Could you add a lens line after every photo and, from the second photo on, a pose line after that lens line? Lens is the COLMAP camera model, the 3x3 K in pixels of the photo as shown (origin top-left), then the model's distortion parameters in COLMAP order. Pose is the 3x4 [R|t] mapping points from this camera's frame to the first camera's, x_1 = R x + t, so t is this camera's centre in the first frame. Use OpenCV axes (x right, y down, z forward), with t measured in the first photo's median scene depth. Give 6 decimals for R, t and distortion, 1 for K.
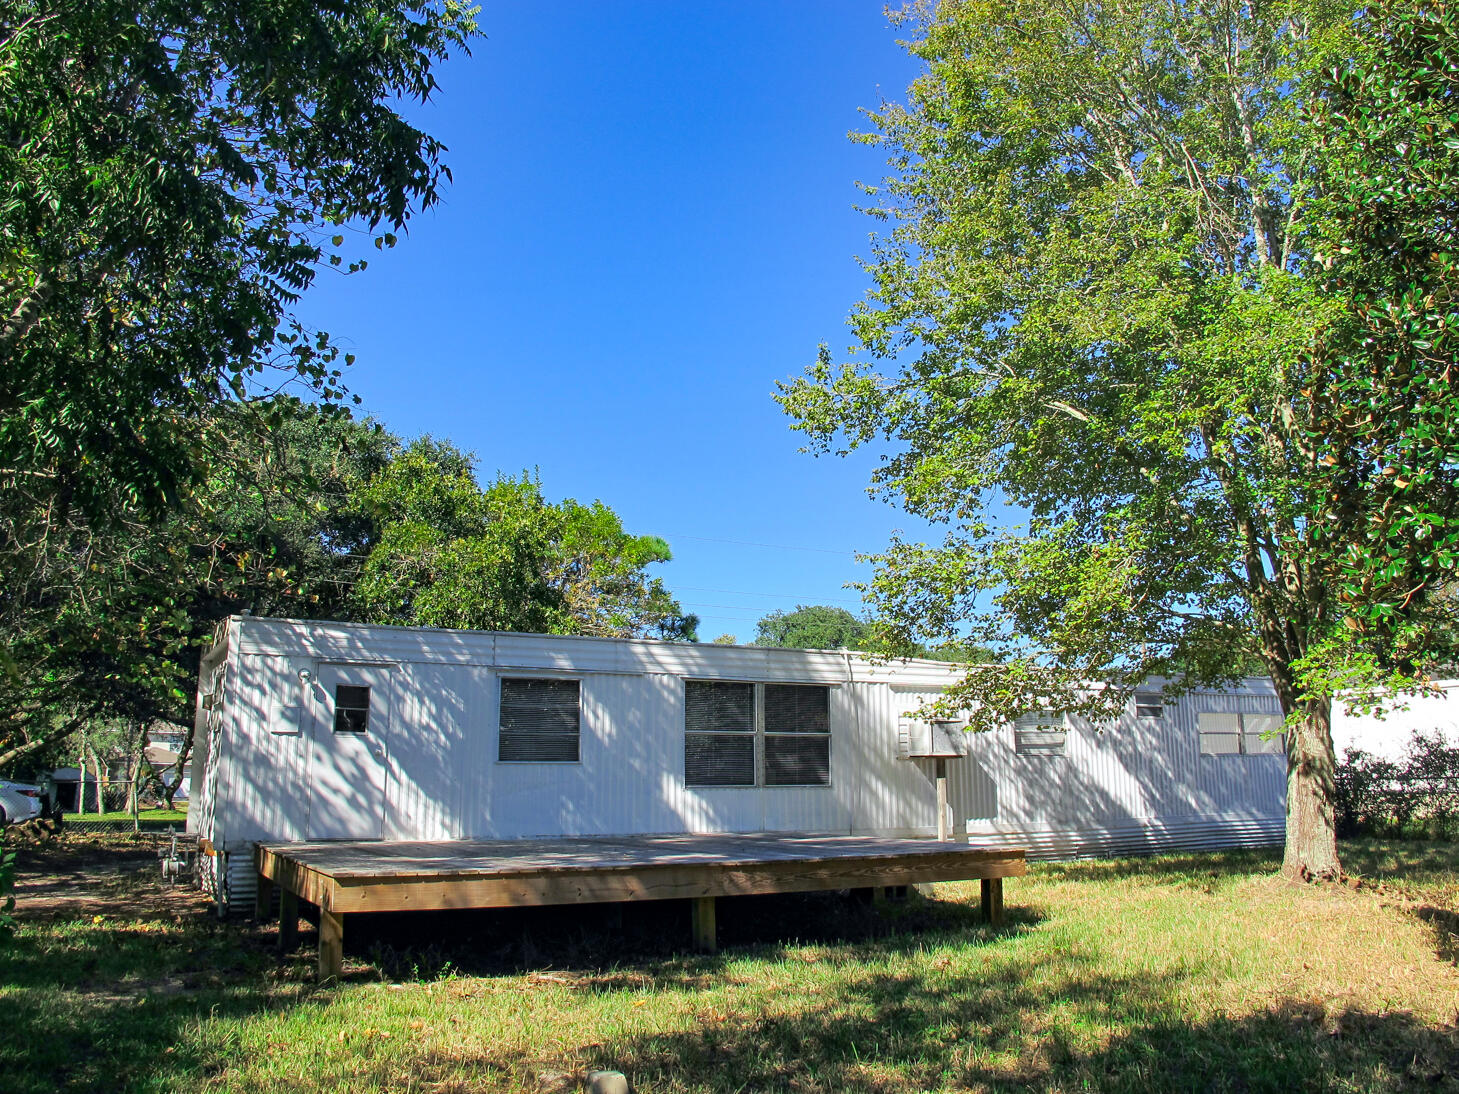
lens RADIAL K [[1216.9, 0, 732.7], [0, 1216.9, 518.4], [0, 0, 1]] dist [-0.139869, 0.102009]
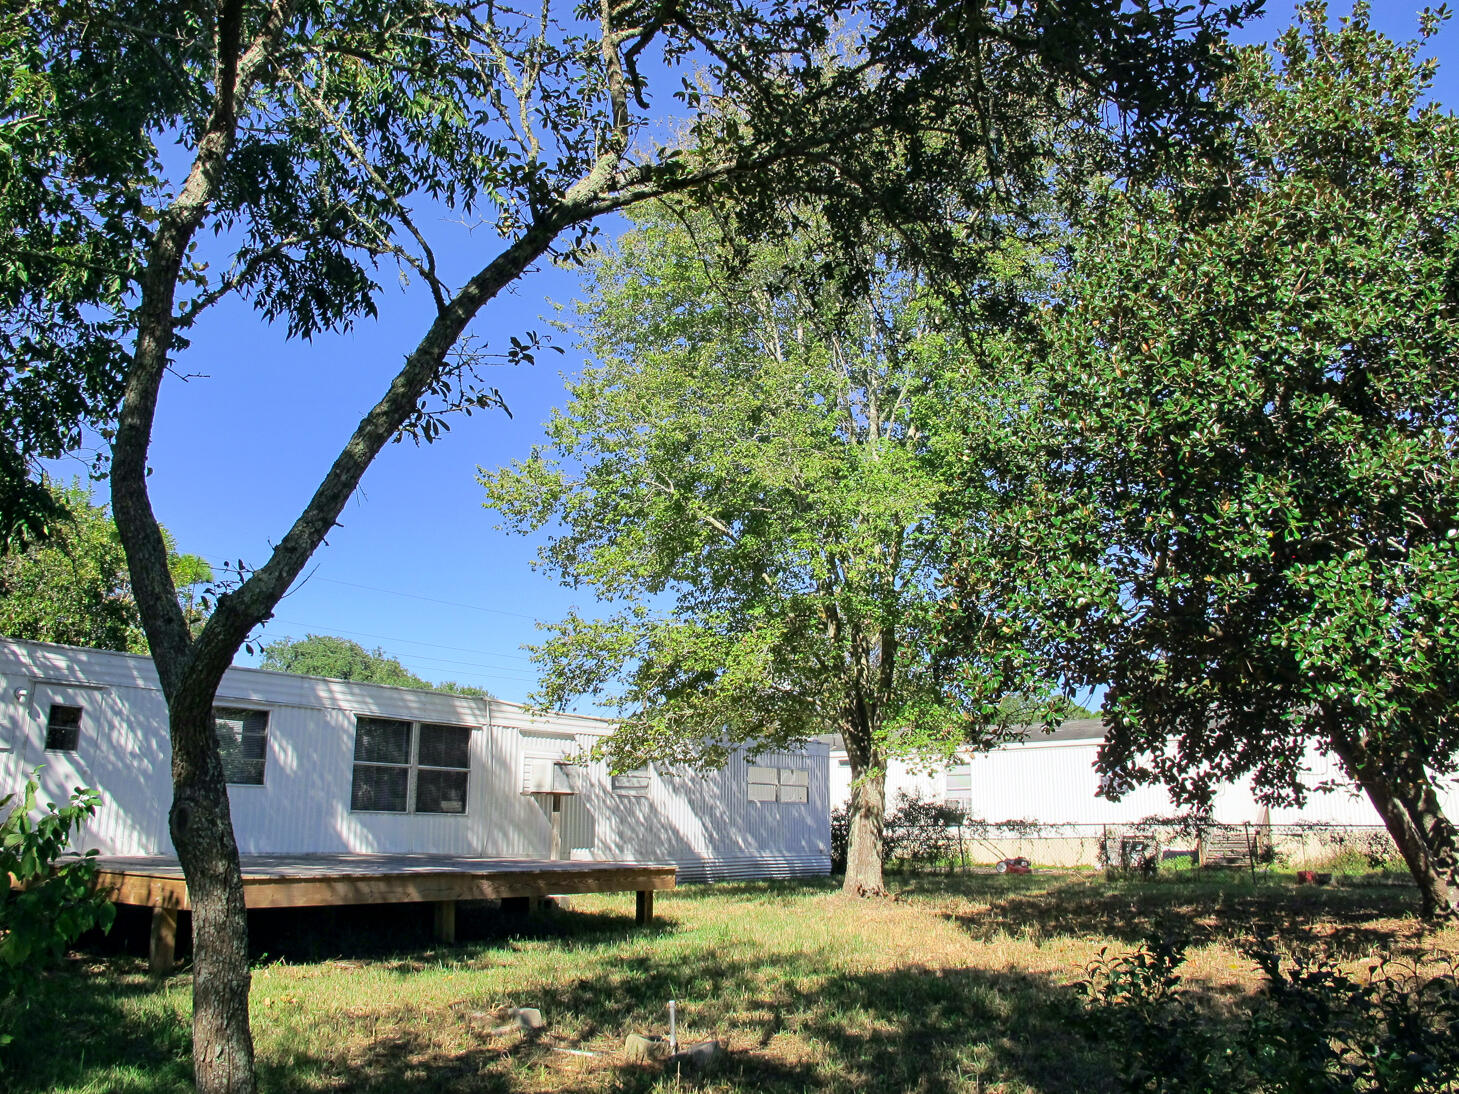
lens RADIAL K [[1216.9, 0, 714.1], [0, 1216.9, 527.8], [0, 0, 1]] dist [-0.139869, 0.102009]
pose [[0.912664, 0.111428, 0.393229, -0.200135], [-0.101975, 0.993772, -0.044923, -0.024082], [-0.395785, 0.000900, 0.918343, -0.150251]]
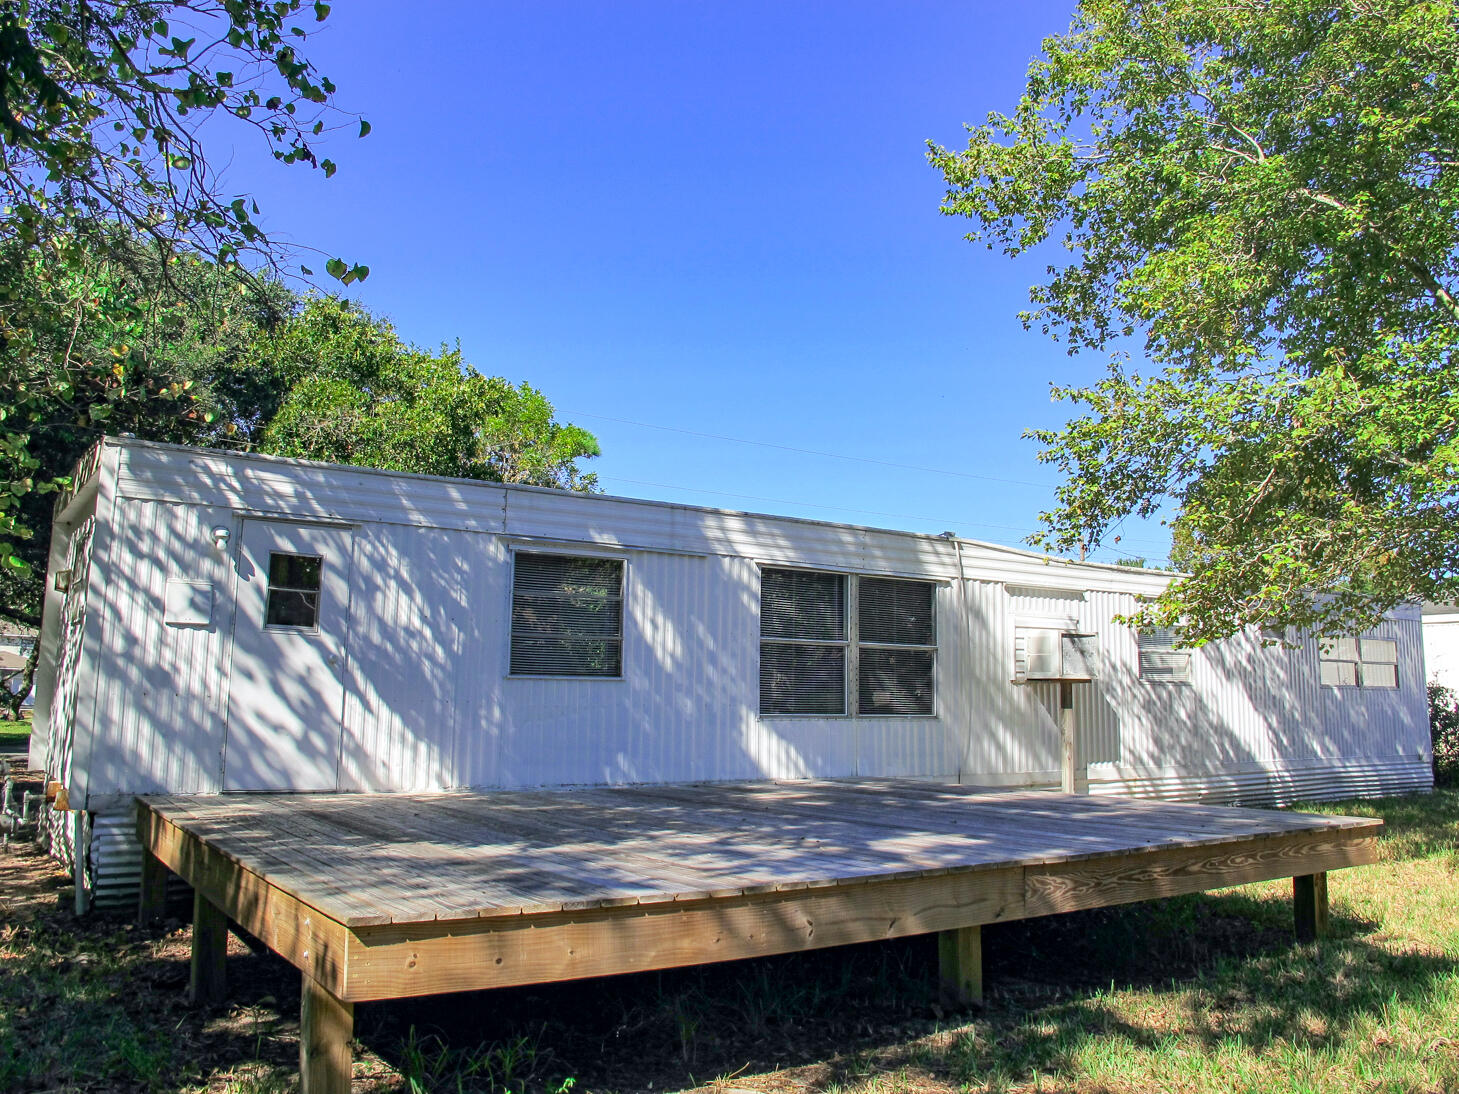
lens RADIAL K [[1216.9, 0, 724.5], [0, 1216.9, 513.2], [0, 0, 1]] dist [-0.139869, 0.102009]
pose [[0.994708, 0.034932, 0.096623, -0.136285], [-0.040696, 0.997467, 0.058341, 0.063320], [-0.094340, -0.061965, 0.993610, 0.306628]]
